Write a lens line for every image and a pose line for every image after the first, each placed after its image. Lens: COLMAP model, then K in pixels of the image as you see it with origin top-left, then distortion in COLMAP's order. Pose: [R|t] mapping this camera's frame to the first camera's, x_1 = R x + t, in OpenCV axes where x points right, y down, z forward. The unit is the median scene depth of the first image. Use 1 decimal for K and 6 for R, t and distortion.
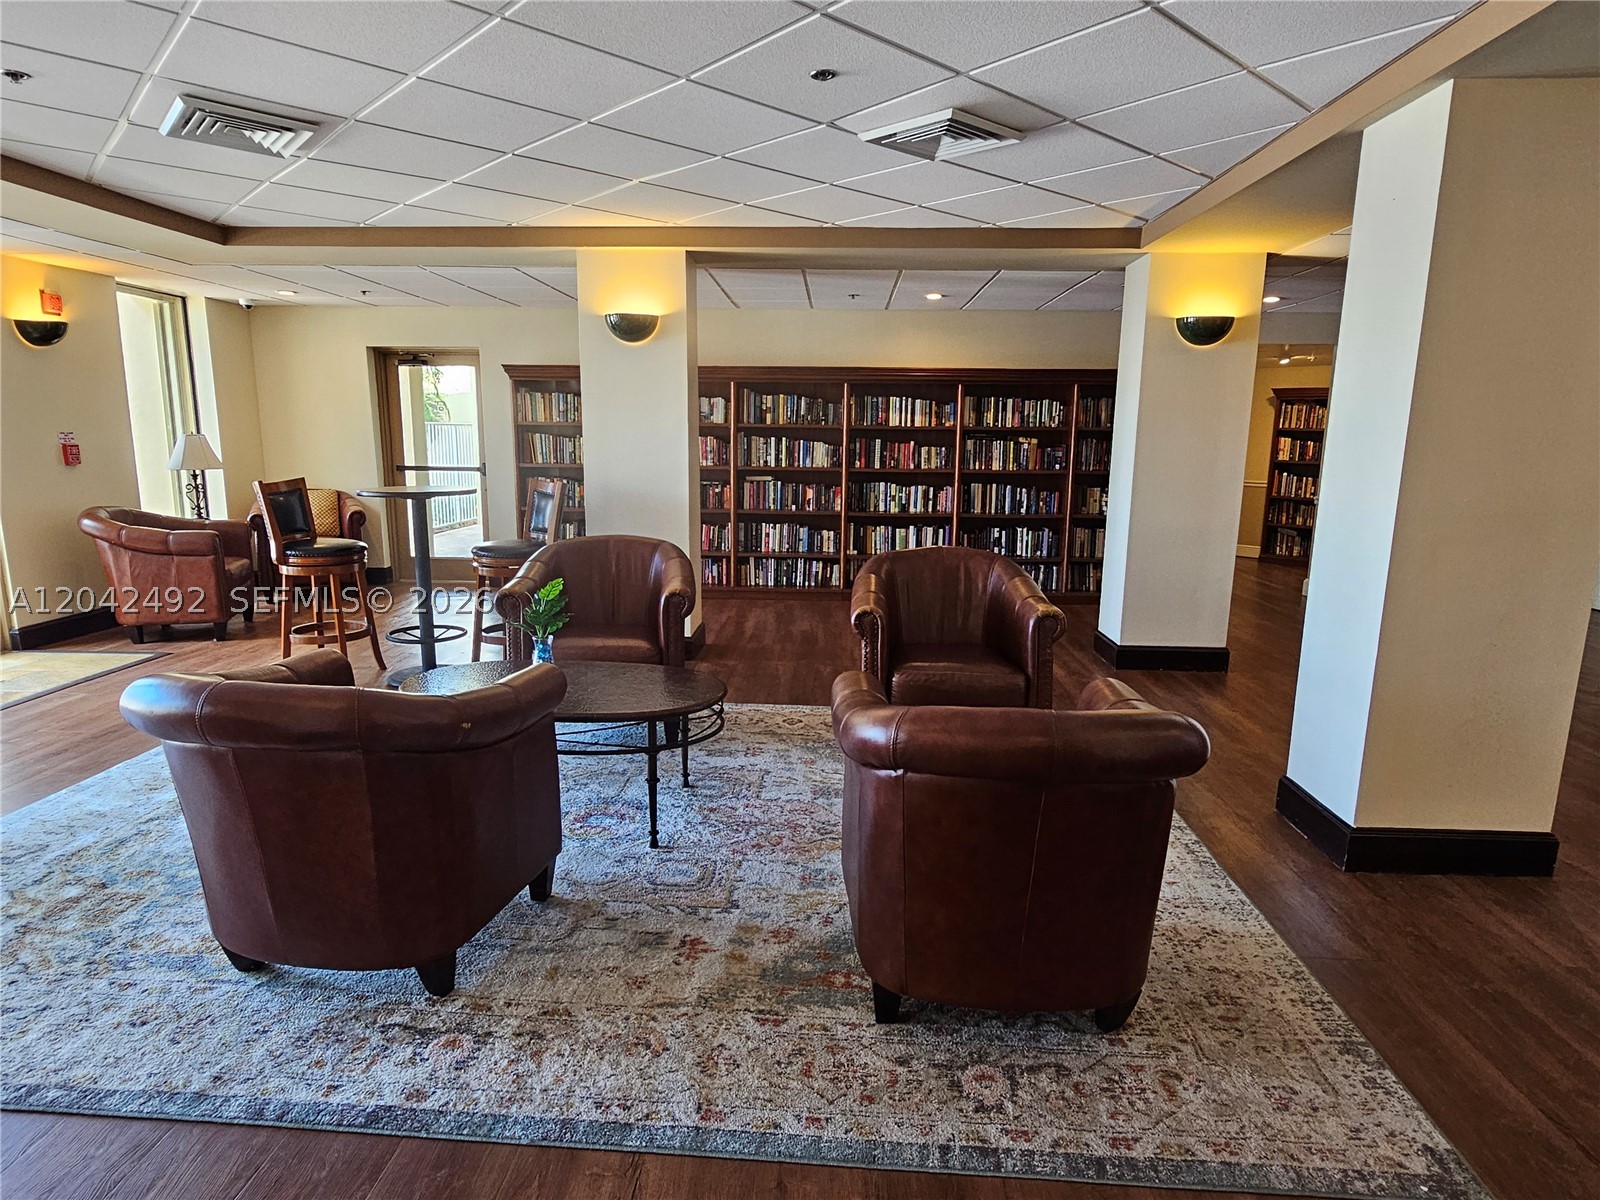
lens RADIAL K [[896.2, 0, 798.3], [0, 896.2, 598.1], [0, 0, 1]] dist [-0.001089, -0.001655]
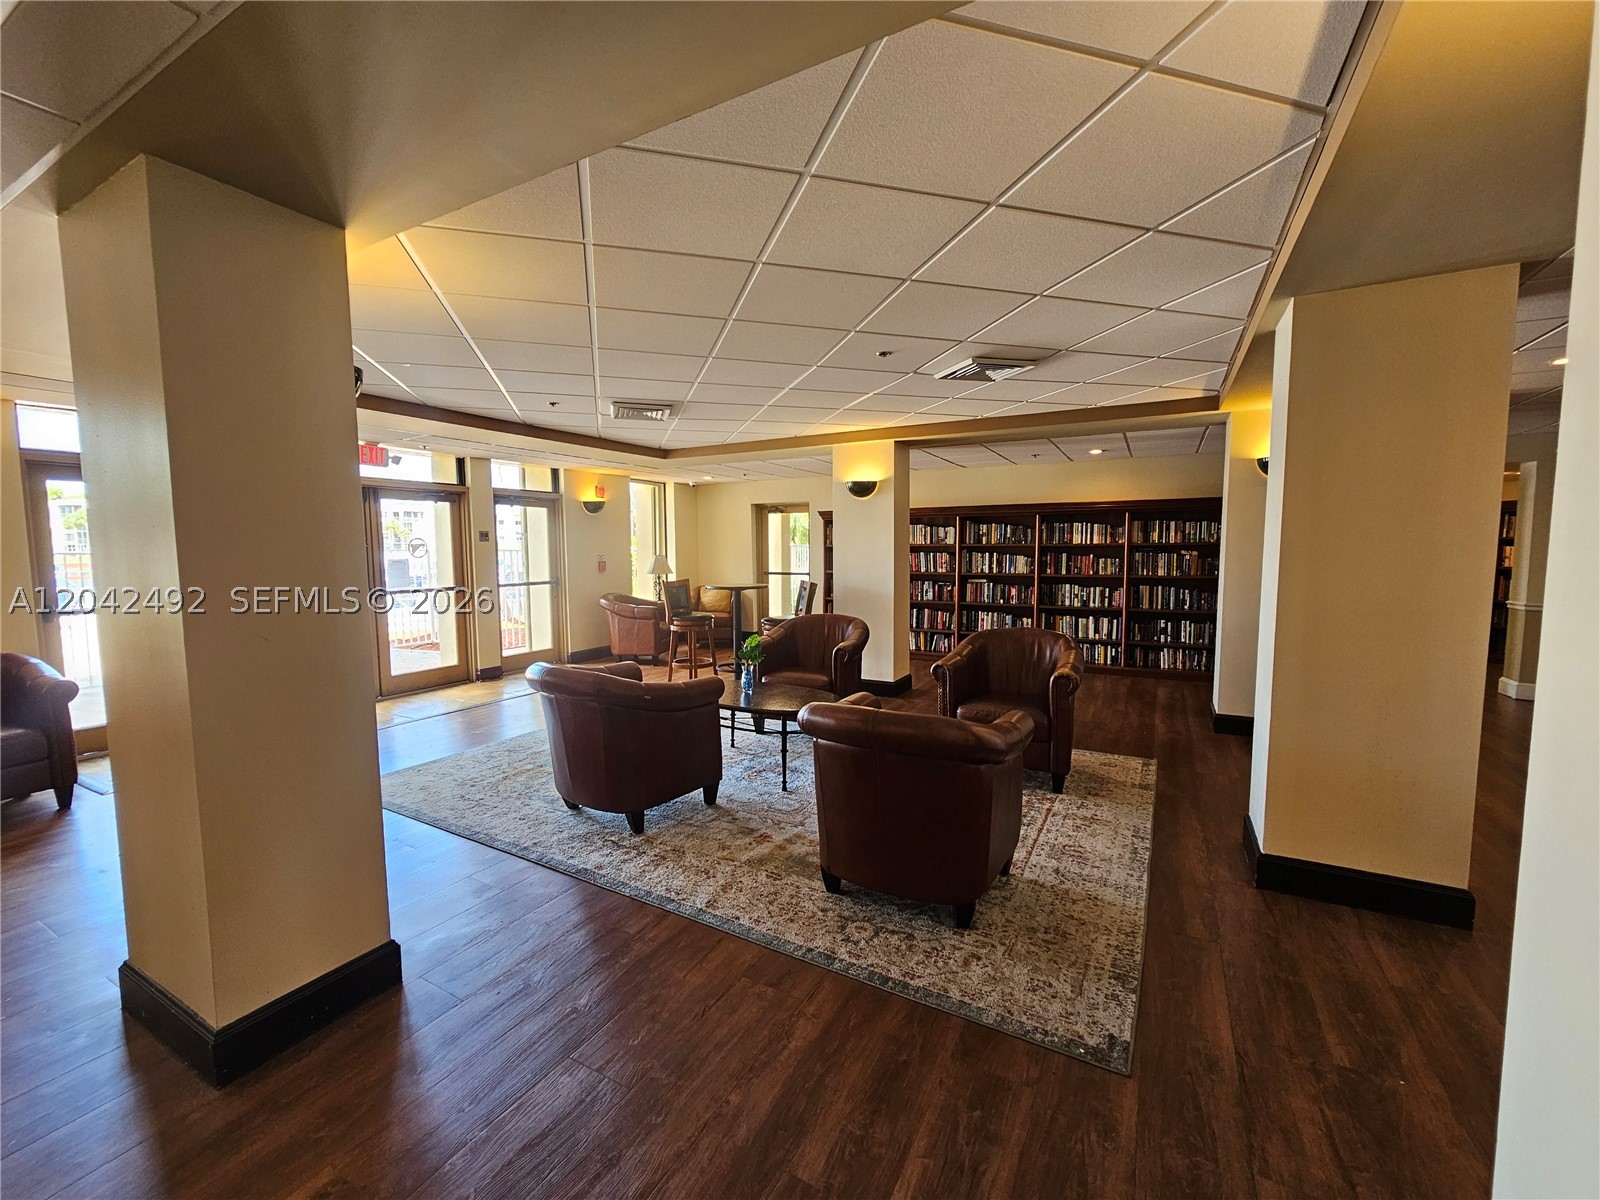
lens RADIAL K [[641.5, 0, 803.4], [0, 641.5, 600.5], [0, 0, 1]] dist [-0.002668, 0.000151]
pose [[0.900694, 0.019779, -0.434004, 0.205966], [-0.063600, 0.994204, -0.086682, 0.008715], [0.429774, 0.105676, 0.896731, -0.069523]]
